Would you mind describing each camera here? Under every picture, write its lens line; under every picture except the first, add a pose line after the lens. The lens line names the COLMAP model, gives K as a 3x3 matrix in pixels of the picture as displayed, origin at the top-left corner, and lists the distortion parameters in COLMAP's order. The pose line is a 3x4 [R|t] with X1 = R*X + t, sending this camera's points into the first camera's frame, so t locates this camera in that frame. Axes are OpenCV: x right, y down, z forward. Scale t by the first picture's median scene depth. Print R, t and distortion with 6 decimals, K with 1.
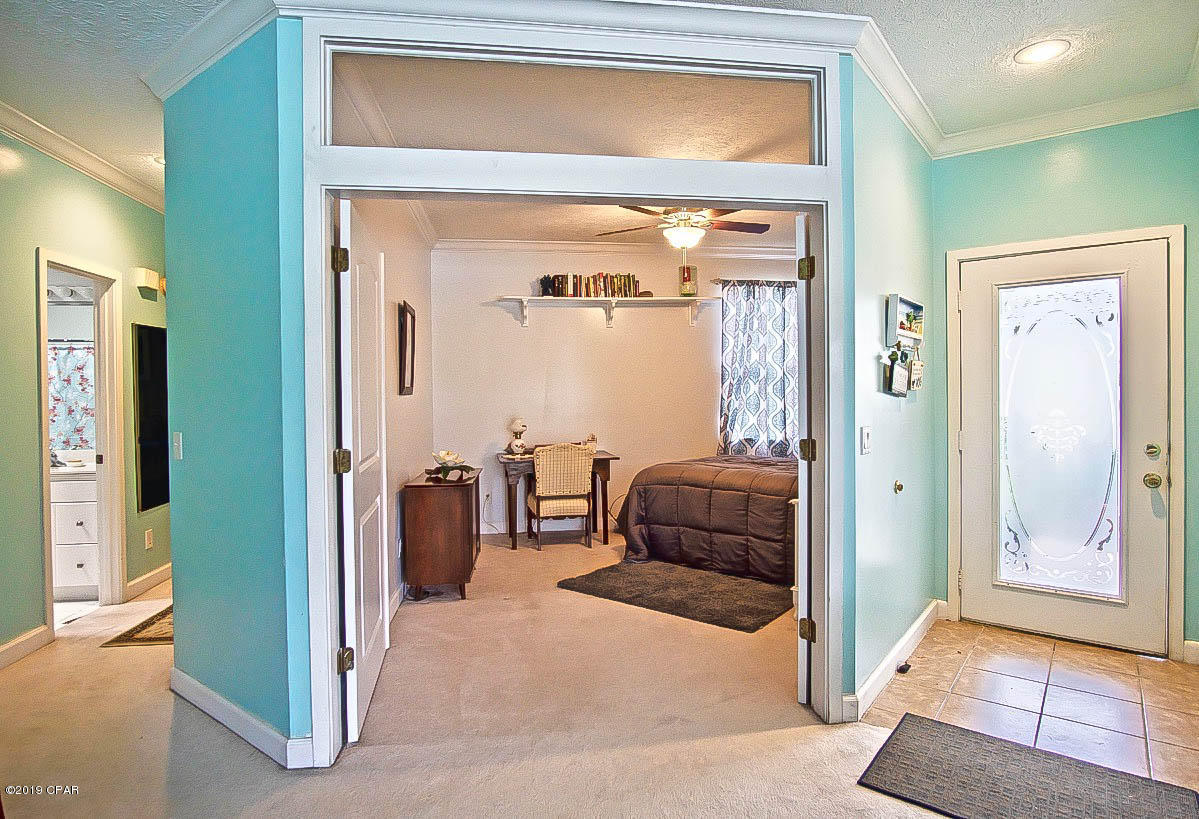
lens RADIAL K [[674.3, 0, 604.5], [0, 674.3, 402.7], [0, 0, 1]] dist [-0.032213, -0.000219]
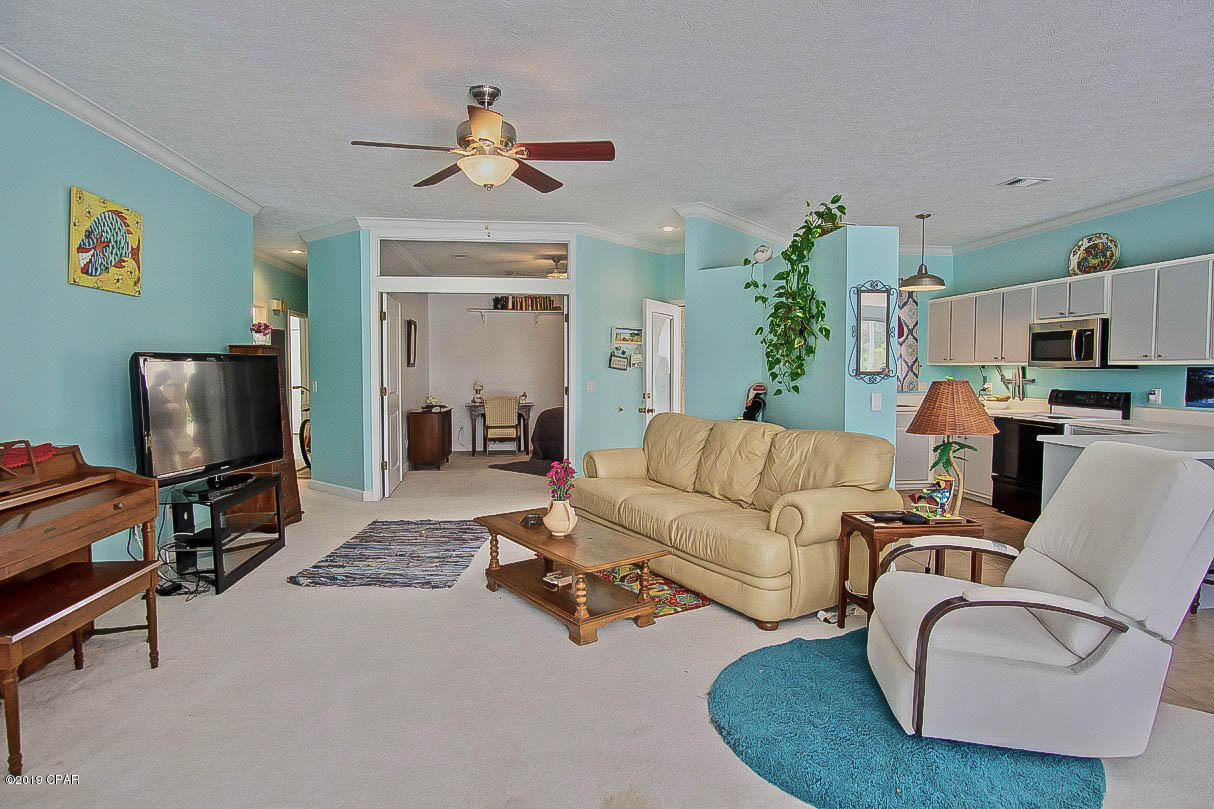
lens RADIAL K [[698.3, 0, 620.4], [0, 698.3, 398.2], [0, 0, 1]] dist [-0.048404, 0.000004]
pose [[0.999848, 0.012667, -0.011987, 0.260782], [-0.012316, 0.999506, 0.028921, 0.009471], [0.012348, -0.028769, 0.999510, -0.780262]]
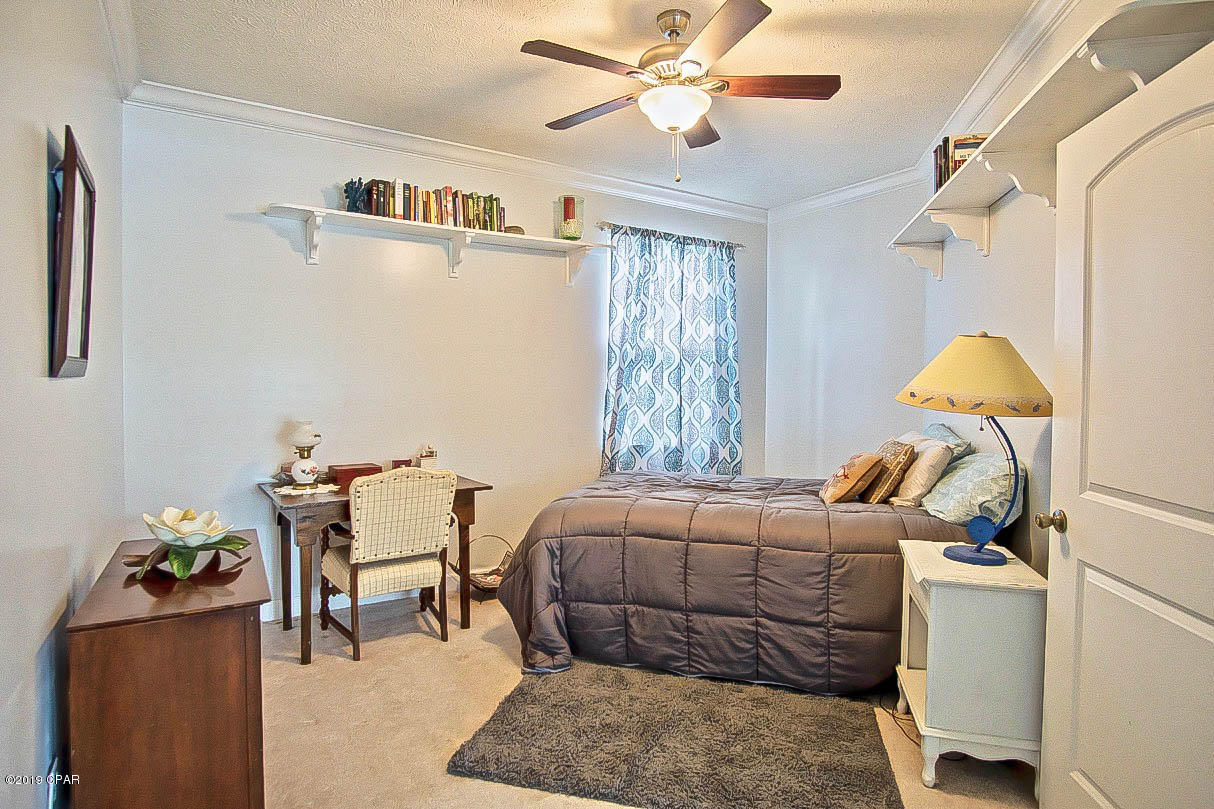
lens RADIAL K [[659.0, 0, 613.6], [0, 659.0, 395.8], [0, 0, 1]] dist [-0.044014, 0.012470]
pose [[0.906878, 0.008674, 0.421305, -0.128714], [-0.012359, 0.999906, 0.006016, -0.005404], [-0.421213, -0.010663, 0.906899, 0.410619]]
